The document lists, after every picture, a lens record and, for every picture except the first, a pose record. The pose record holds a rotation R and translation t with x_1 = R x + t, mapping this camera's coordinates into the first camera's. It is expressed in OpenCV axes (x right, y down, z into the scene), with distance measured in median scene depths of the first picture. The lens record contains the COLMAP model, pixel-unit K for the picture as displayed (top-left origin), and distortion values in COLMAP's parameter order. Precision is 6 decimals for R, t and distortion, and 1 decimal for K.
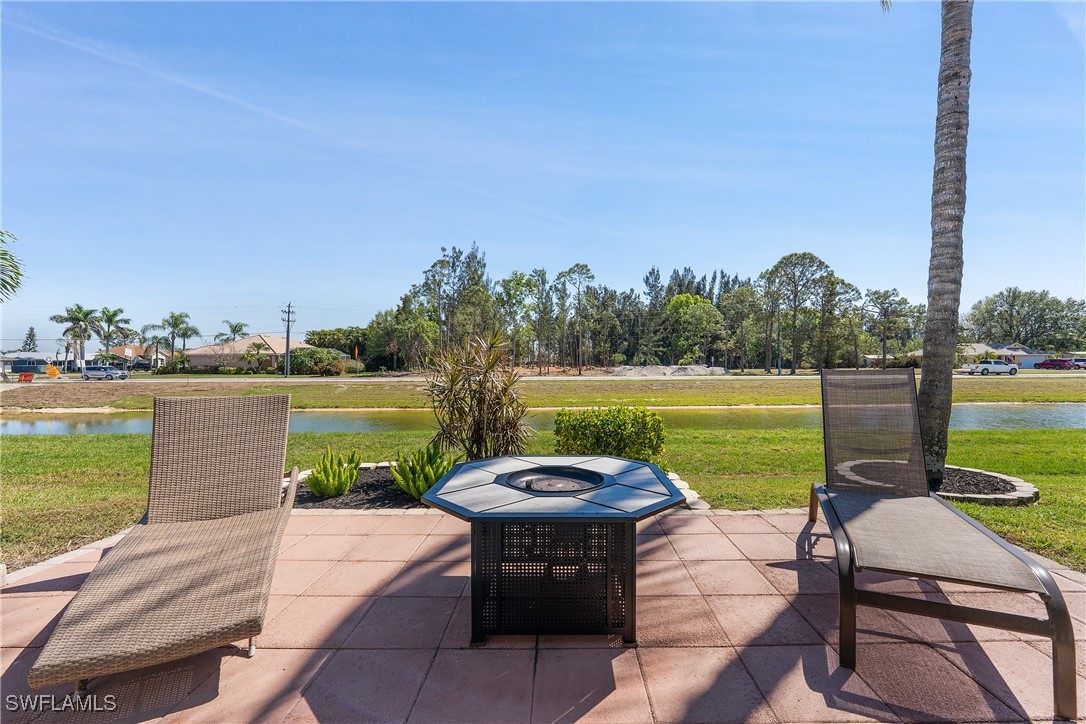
lens RADIAL K [[453.2, 0, 546.8], [0, 453.2, 368.3], [0, 0, 1]] dist [-0.001785, -0.000158]
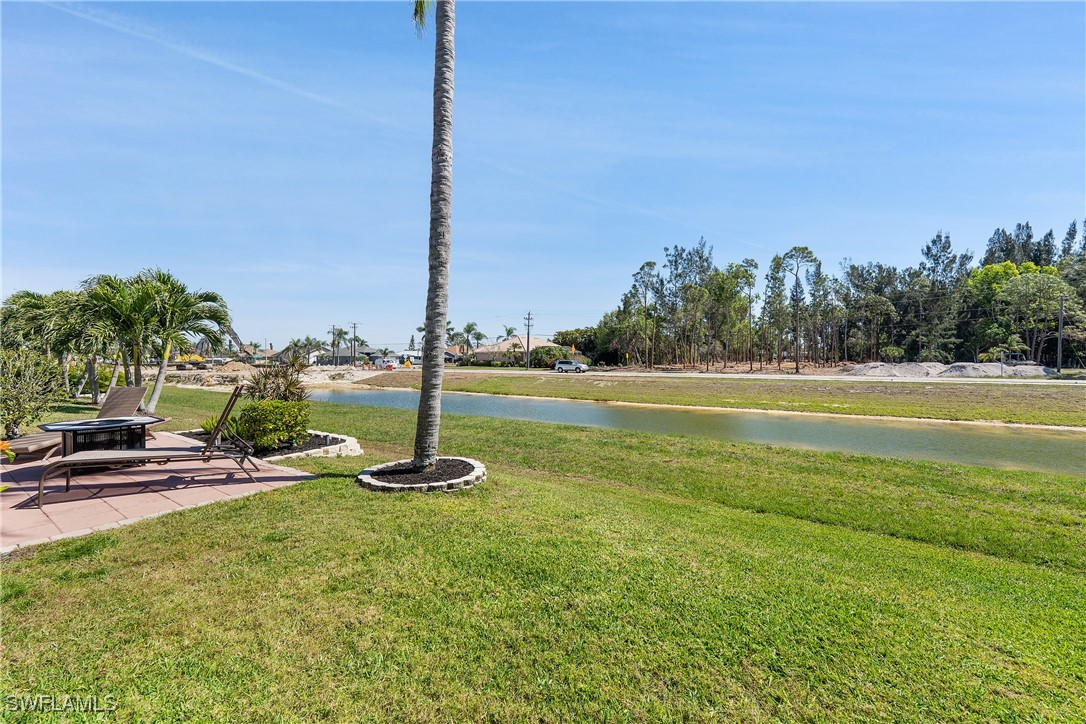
lens RADIAL K [[447.9, 0, 545.2], [0, 447.9, 357.3], [0, 0, 1]] dist [-0.000434, -0.000003]
pose [[0.811365, 0.001063, -0.584539, 0.159035], [-0.007384, 0.999937, -0.008430, -0.004051], [0.584494, 0.011156, 0.811322, 0.006272]]
